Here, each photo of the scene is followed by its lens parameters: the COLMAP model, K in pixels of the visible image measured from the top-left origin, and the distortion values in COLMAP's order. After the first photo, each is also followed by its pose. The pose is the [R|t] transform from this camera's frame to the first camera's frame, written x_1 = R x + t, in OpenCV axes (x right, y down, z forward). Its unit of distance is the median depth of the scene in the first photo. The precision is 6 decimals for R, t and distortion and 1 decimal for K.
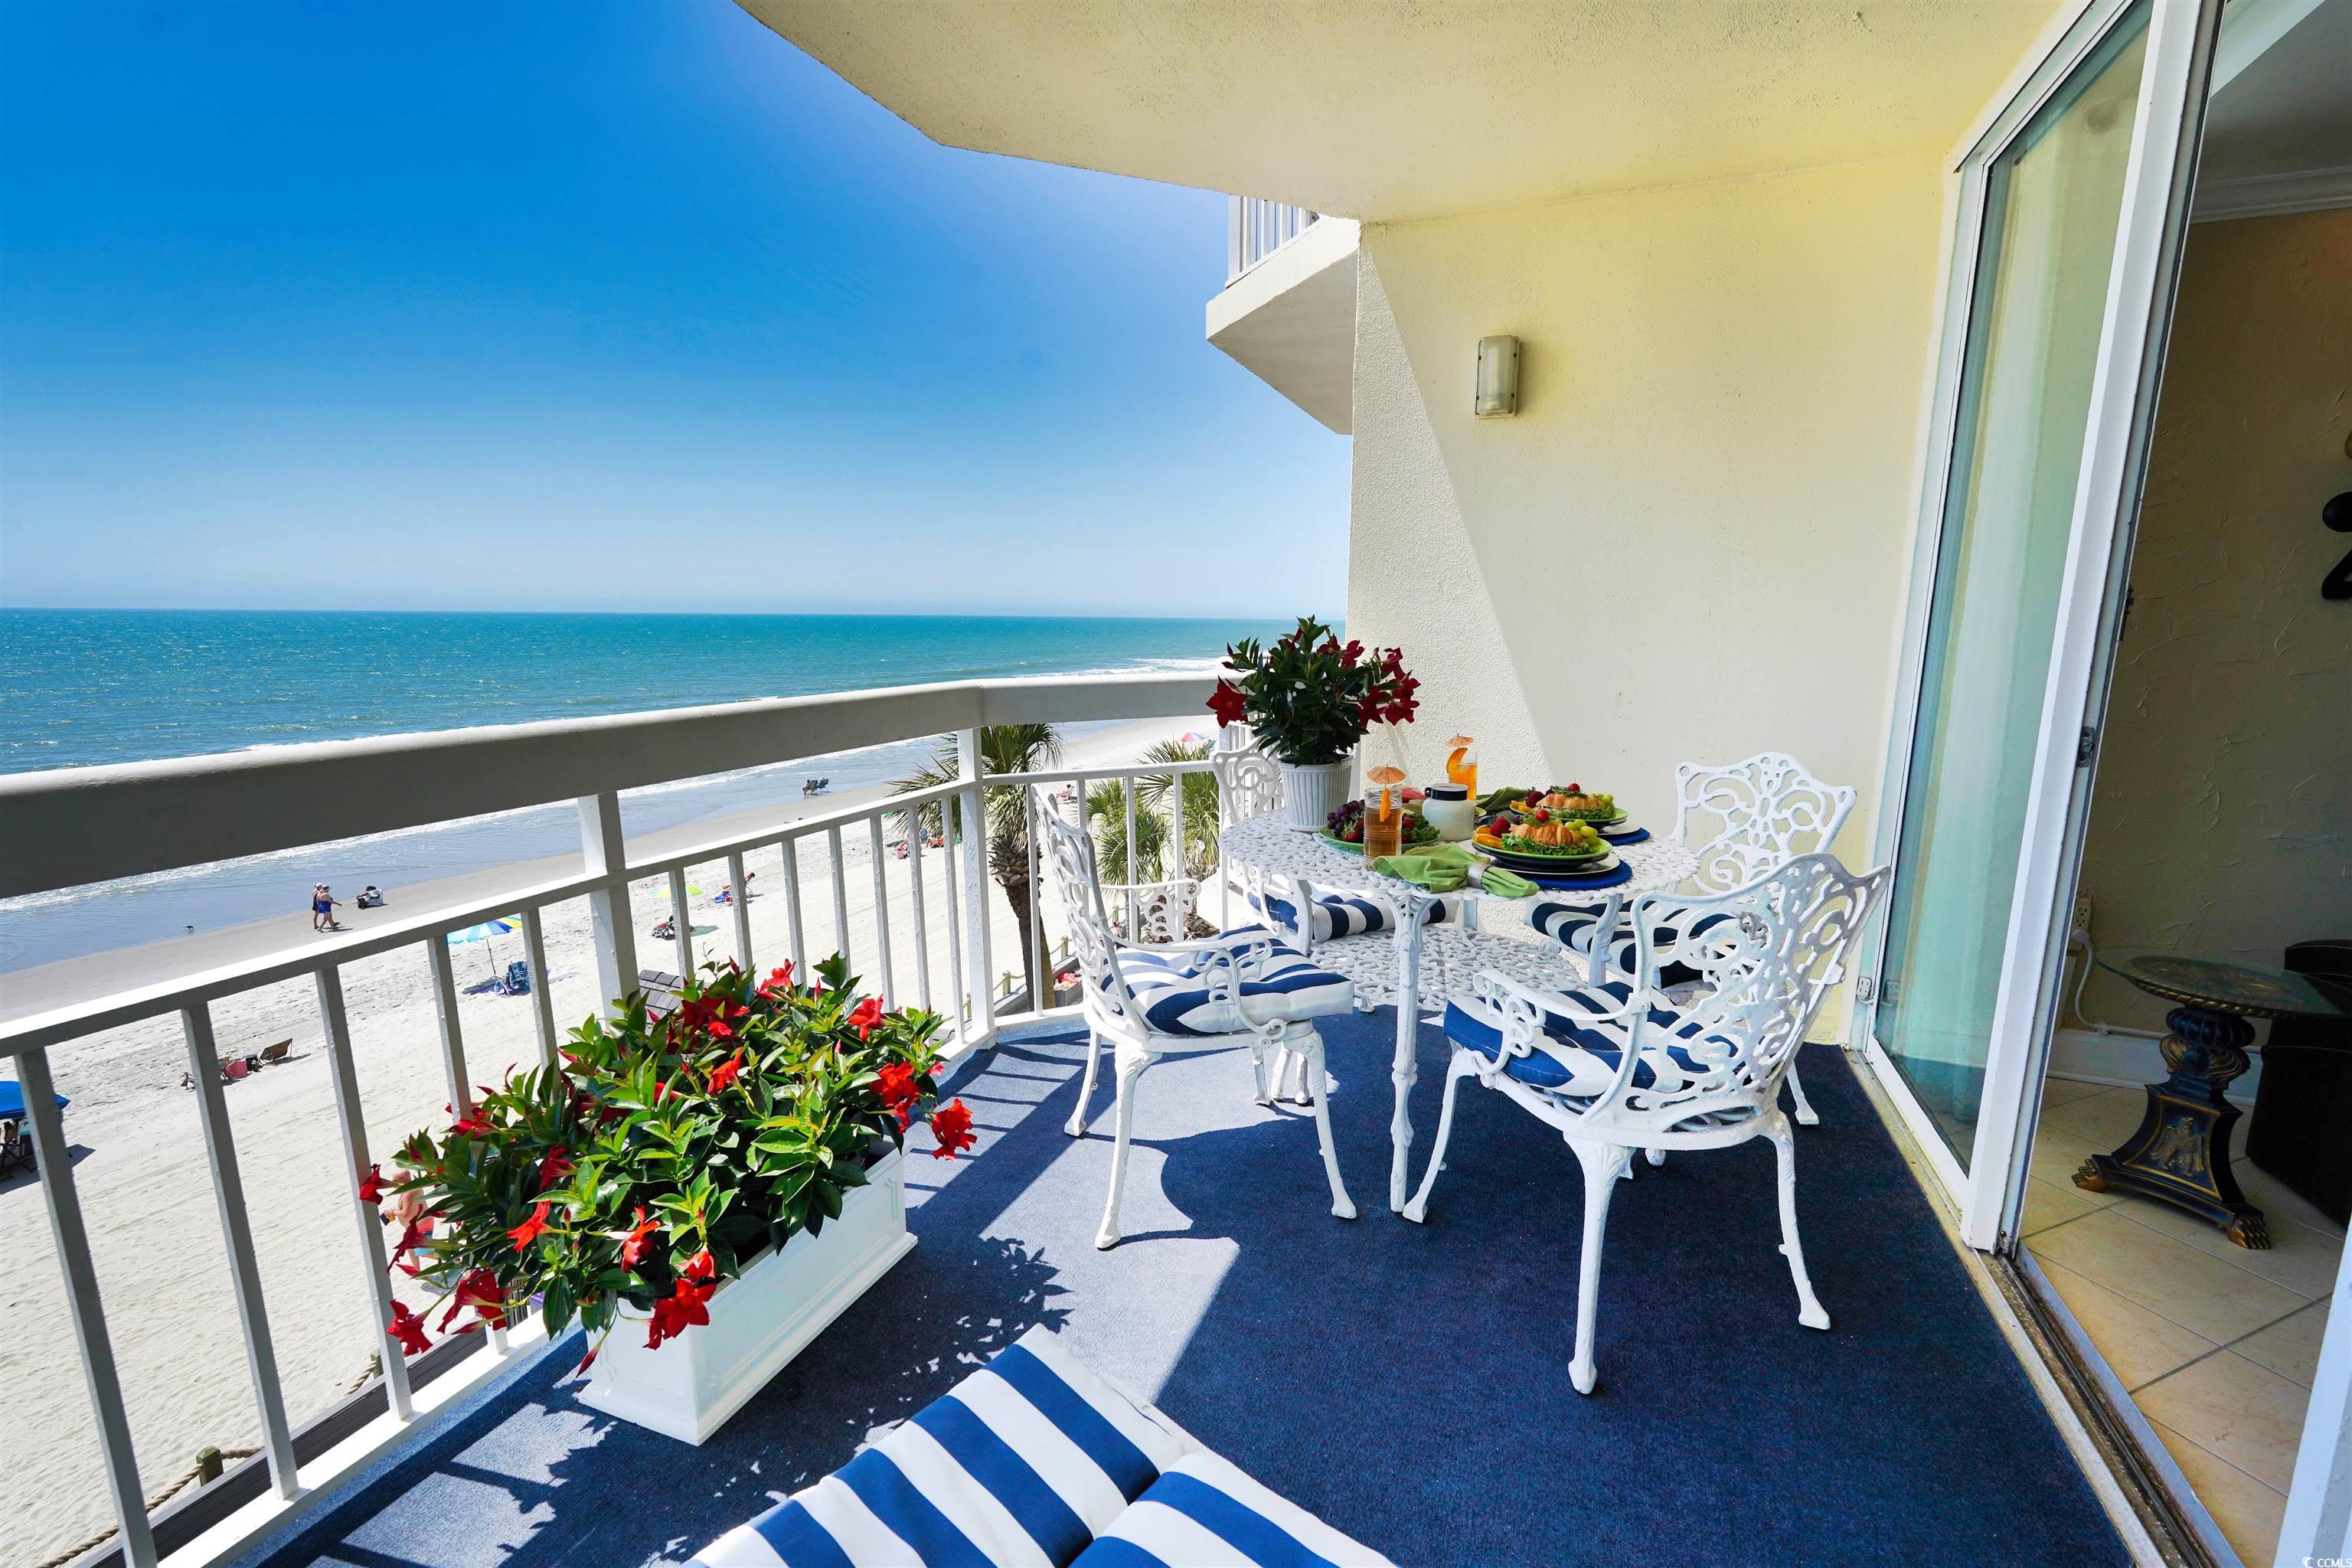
lens RADIAL K [[1028.9, 0, 1179.7], [0, 1028.9, 793.0], [0, 0, 1]] dist [-0.016906, 0.007643]
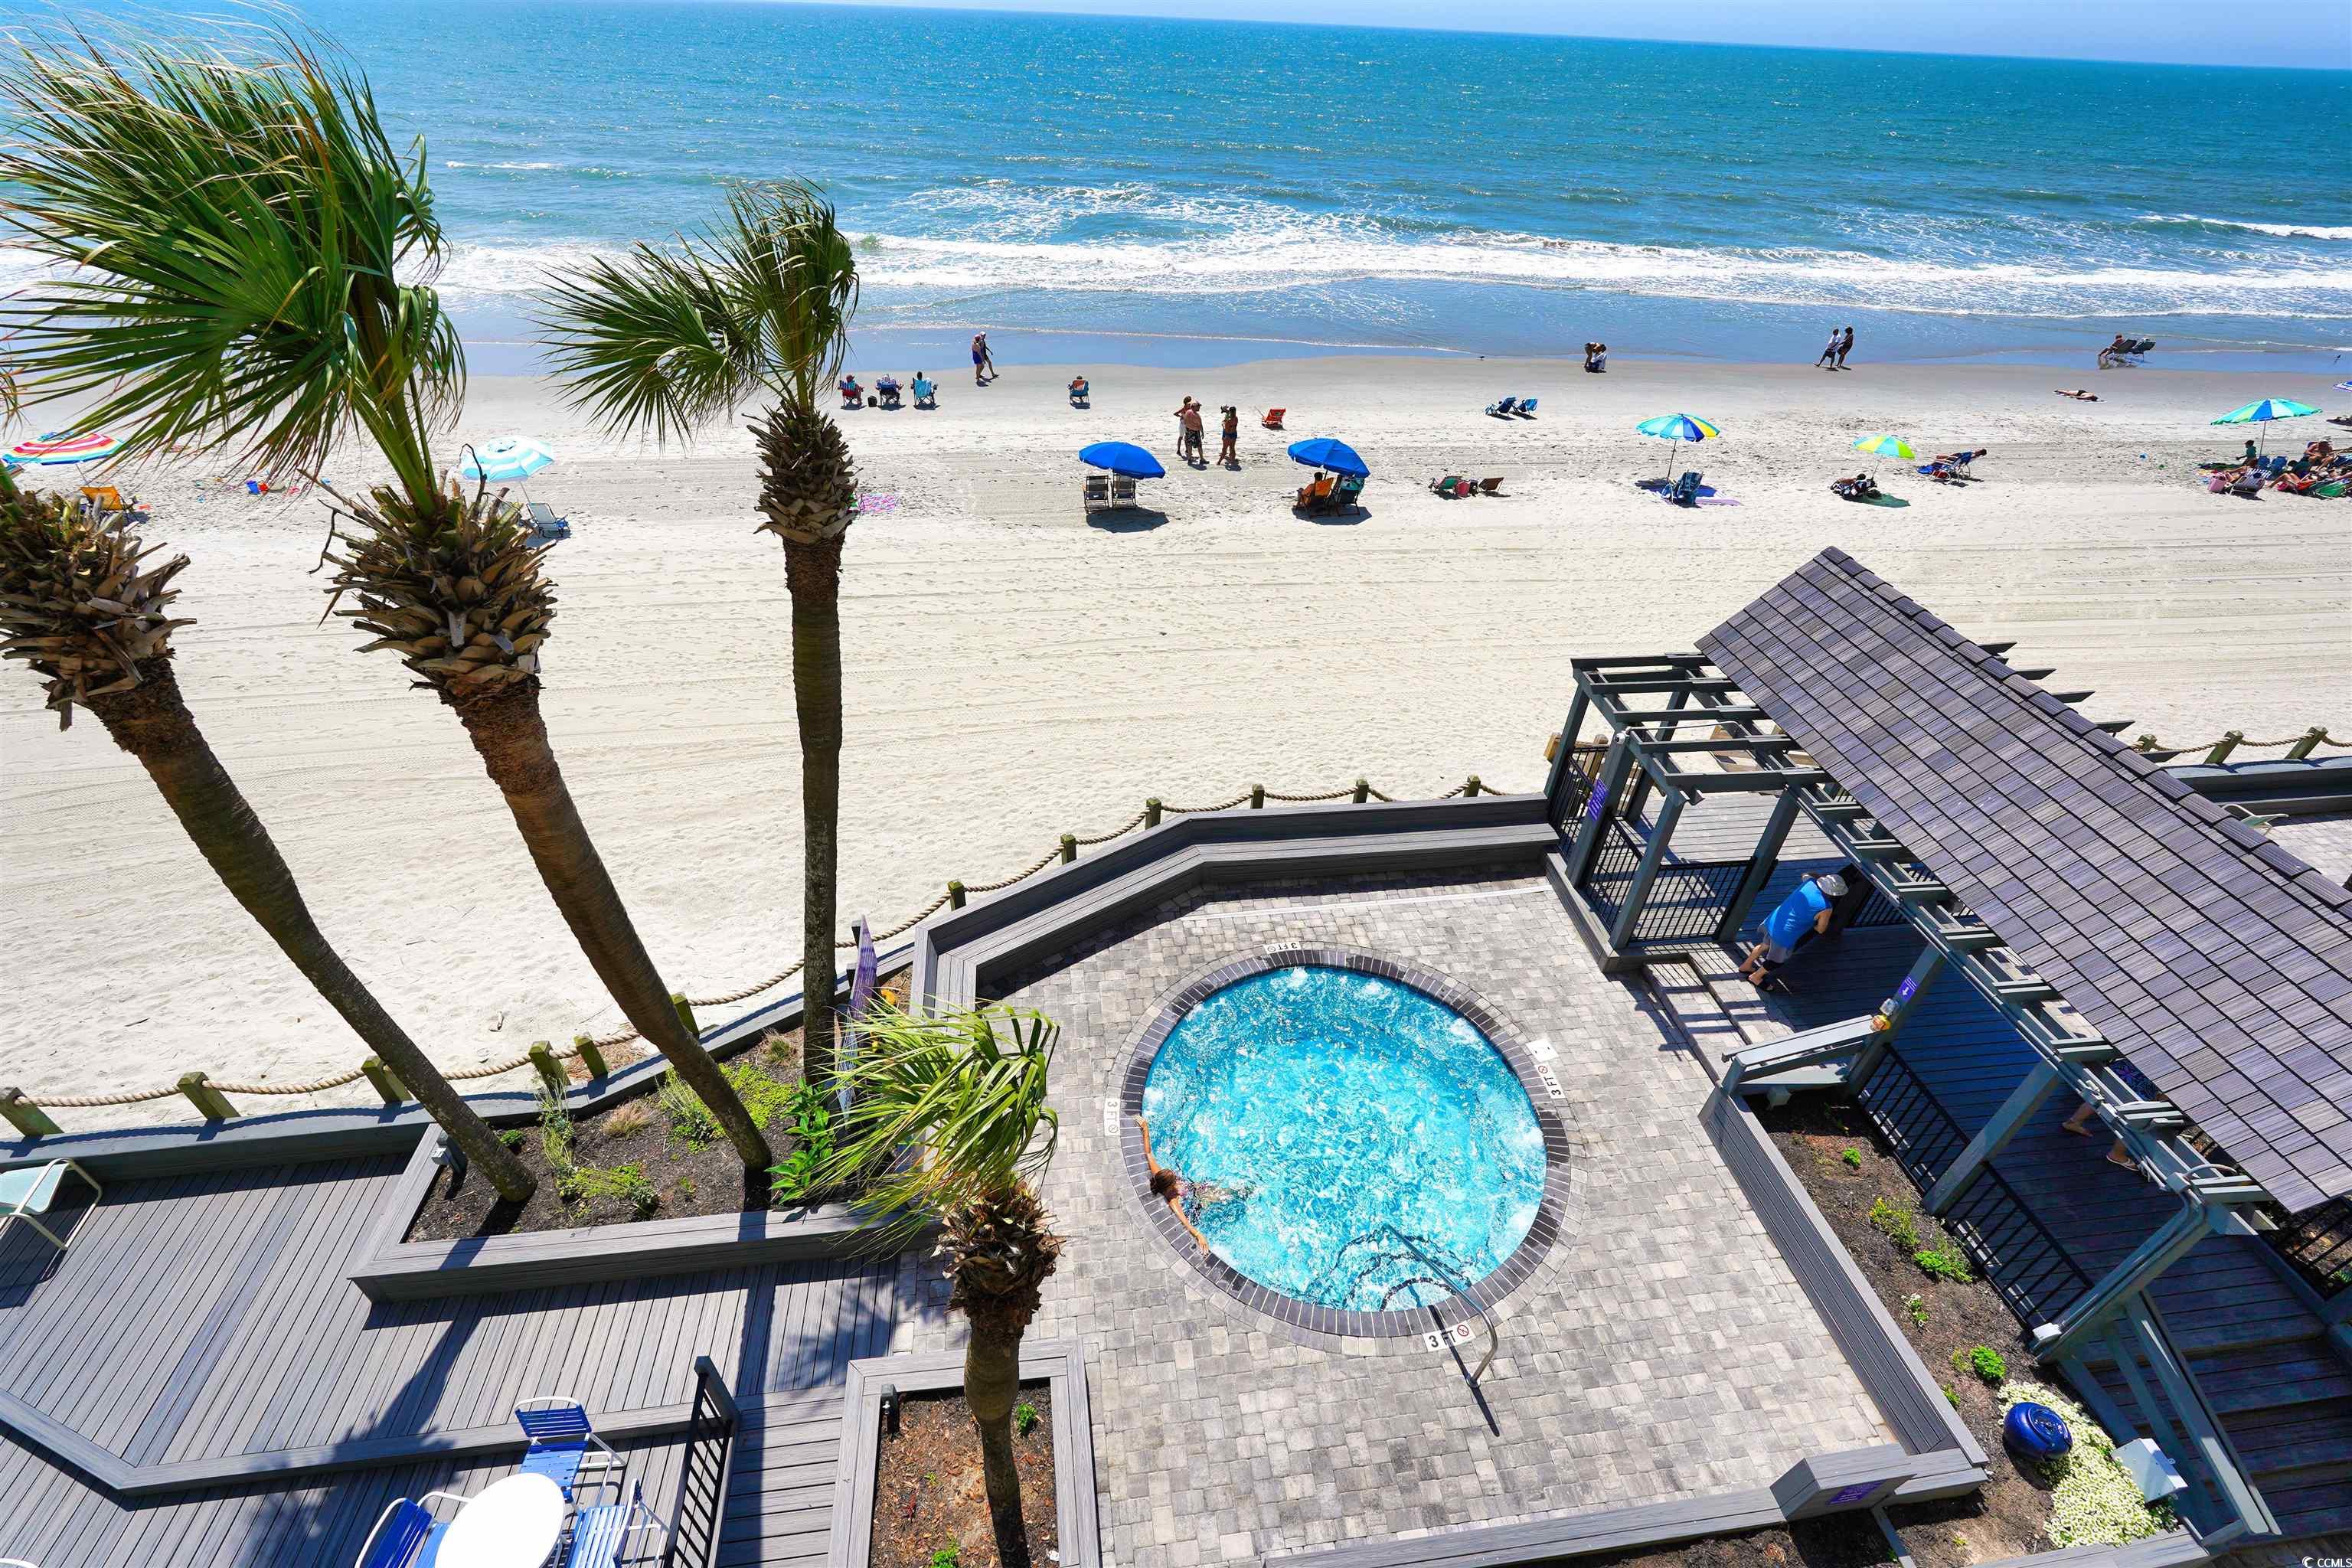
lens RADIAL K [[1028.9, 0, 1180.9], [0, 1028.9, 785.7], [0, 0, 1]] dist [-0.016906, 0.007643]
pose [[0.493627, 0.528652, -0.690550, -0.079466], [-0.176571, 0.838418, 0.515633, -0.003248], [0.851560, -0.132599, 0.507210, 0.064509]]
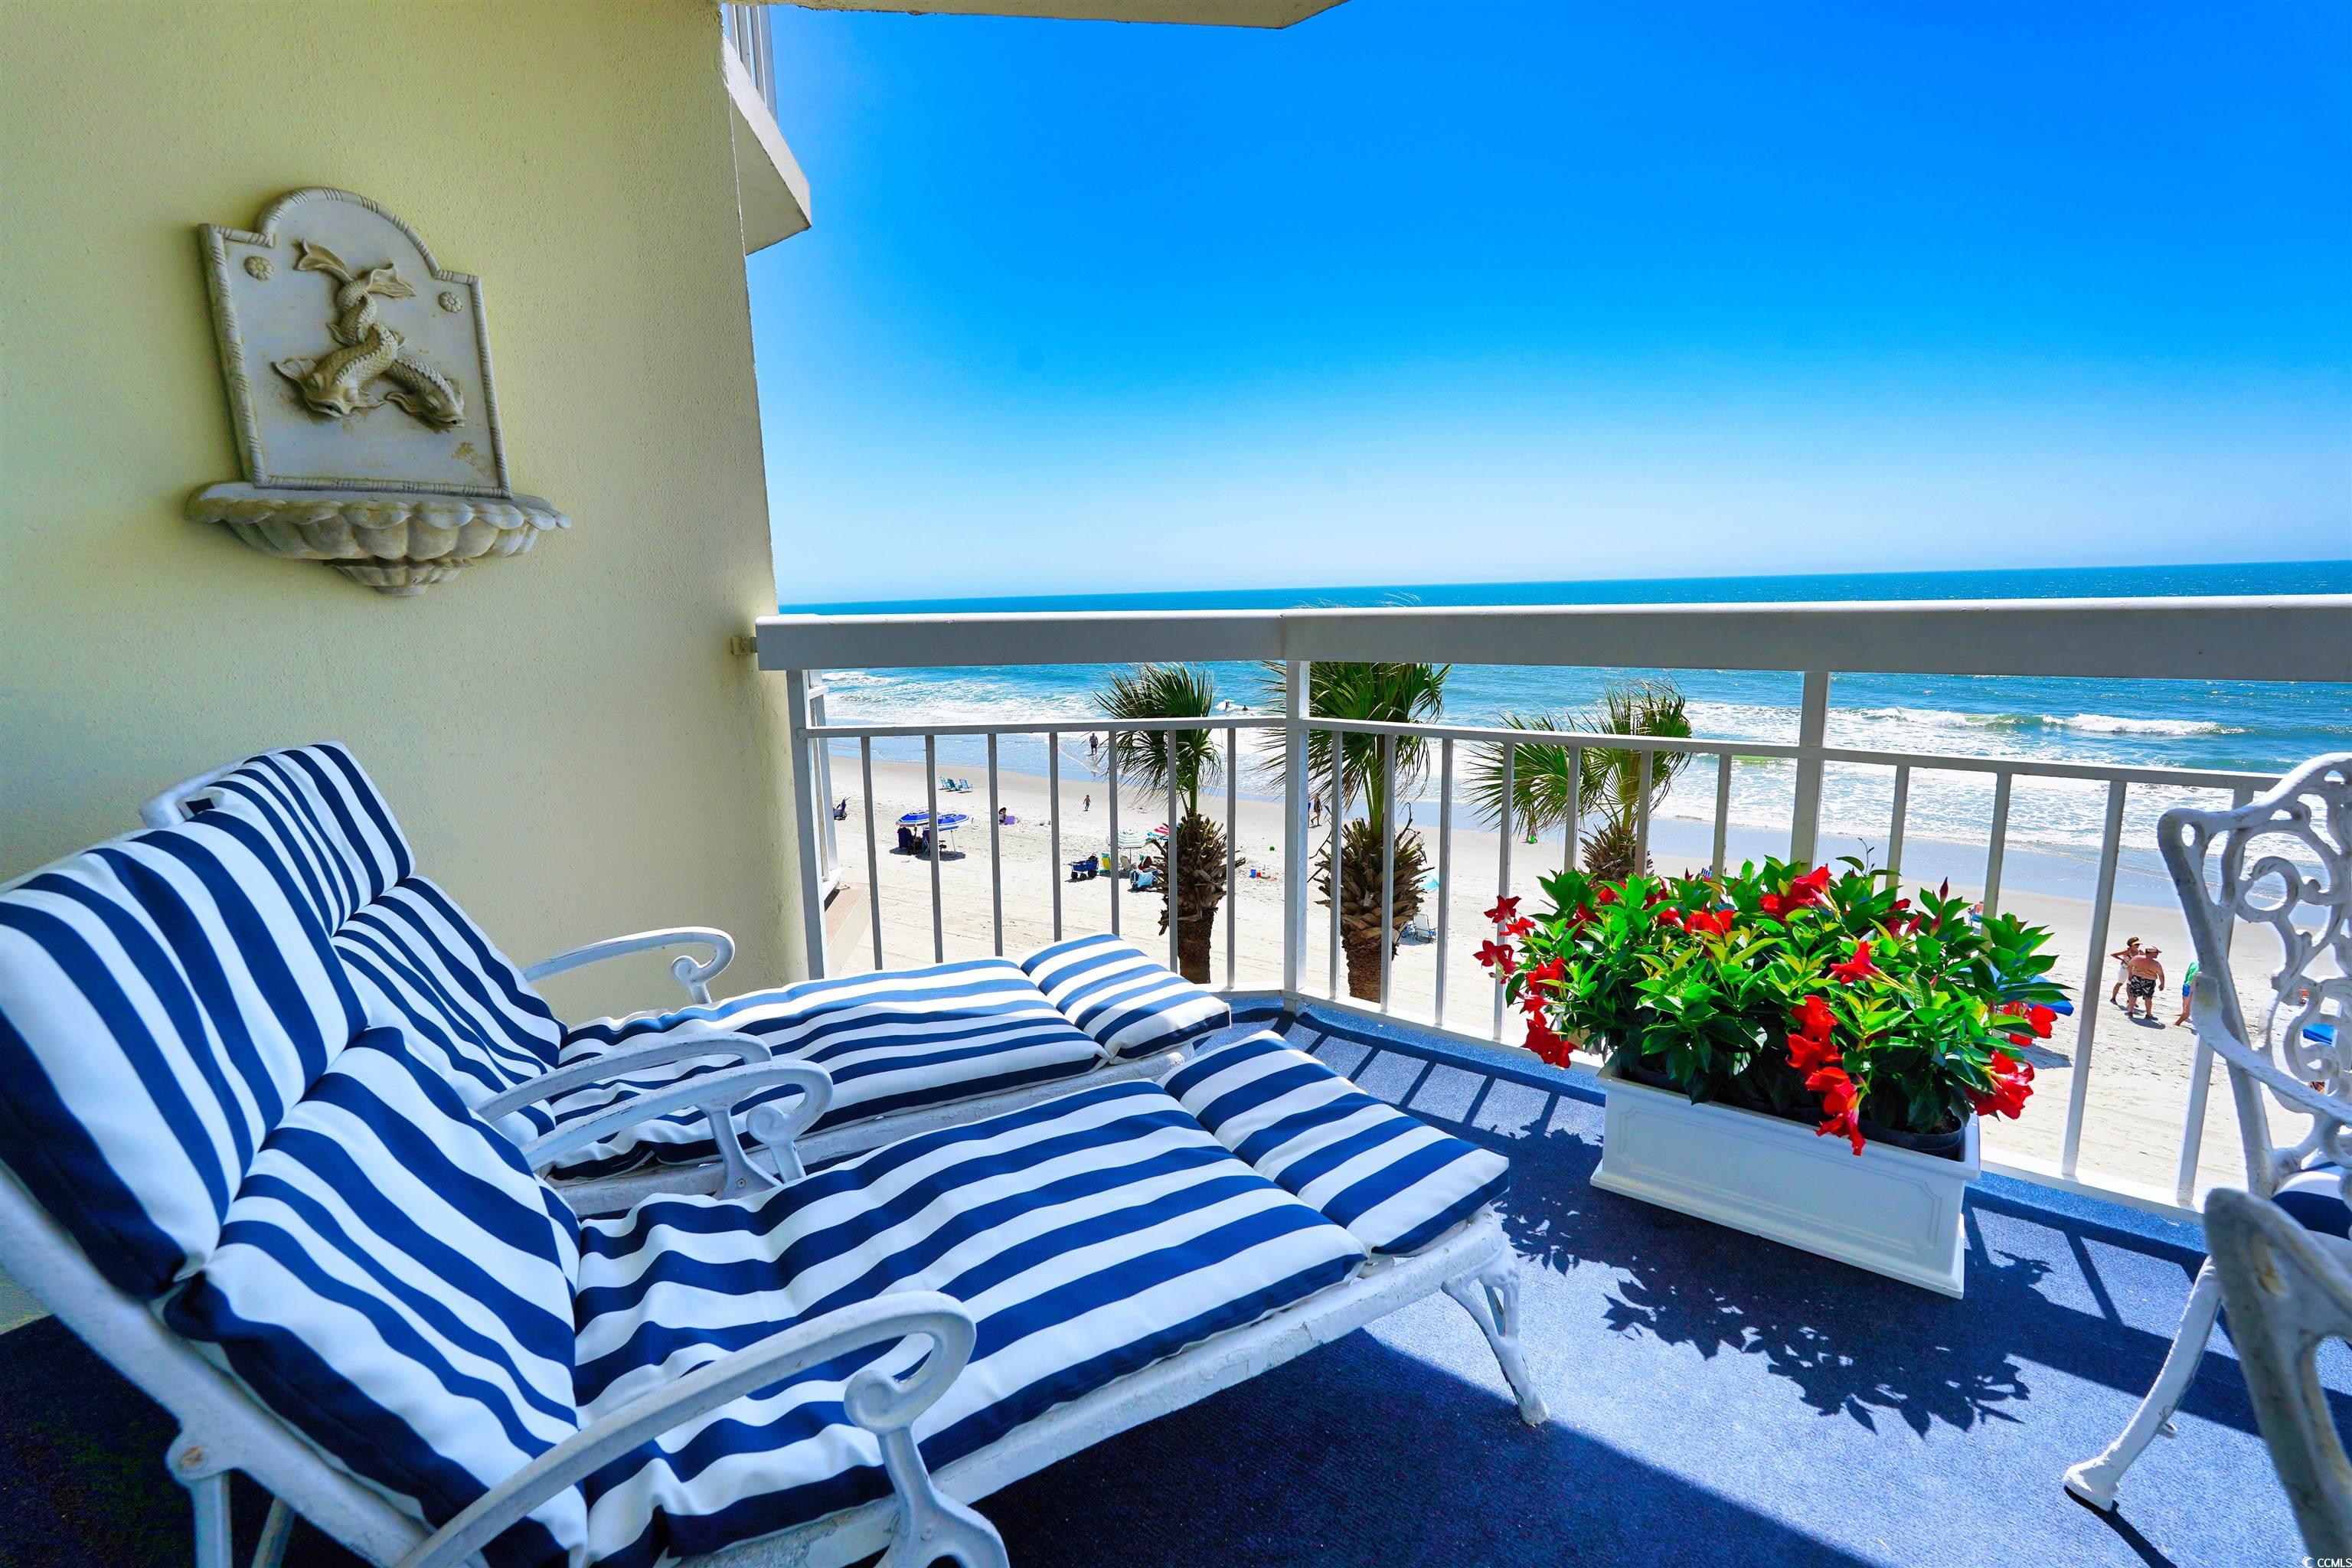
lens RADIAL K [[1028.9, 0, 1179.4], [0, 1028.9, 774.5], [0, 0, 1]] dist [-0.016906, 0.007643]
pose [[-0.274331, 0.167012, -0.947021, 0.066338], [-0.137926, 0.967787, 0.210628, -0.002855], [0.951693, 0.188400, -0.242459, 0.064695]]
